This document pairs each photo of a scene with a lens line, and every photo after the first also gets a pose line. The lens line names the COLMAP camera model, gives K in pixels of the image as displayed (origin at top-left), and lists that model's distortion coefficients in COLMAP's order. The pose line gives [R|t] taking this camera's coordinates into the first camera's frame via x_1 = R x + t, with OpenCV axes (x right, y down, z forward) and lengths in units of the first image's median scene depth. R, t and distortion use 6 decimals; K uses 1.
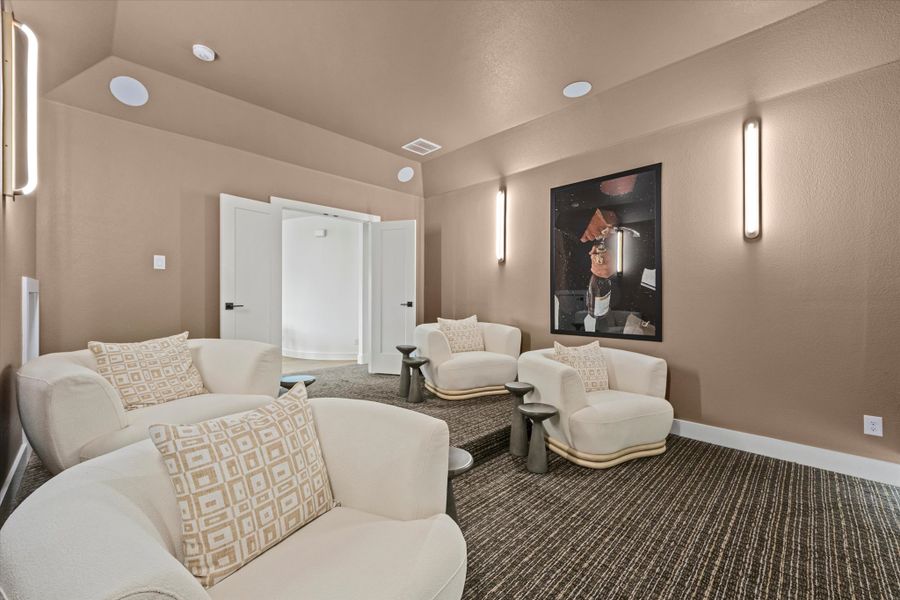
lens RADIAL K [[363.0, 0, 449.8], [0, 363.0, 298.7], [0, 0, 1]] dist [-0.001355, -0.000380]
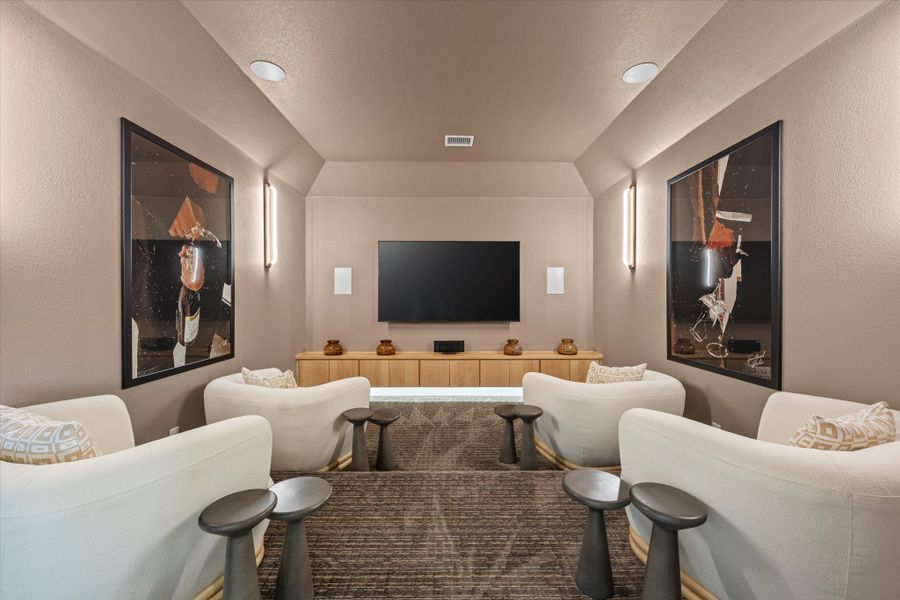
lens RADIAL K [[363.0, 0, 449.8], [0, 363.0, 298.7], [0, 0, 1]] dist [-0.001355, -0.000380]
pose [[-0.710252, -0.005446, 0.703927, -0.481300], [-0.000798, 0.999976, 0.006931, -0.046050], [-0.703947, 0.004361, -0.710239, 1.143393]]
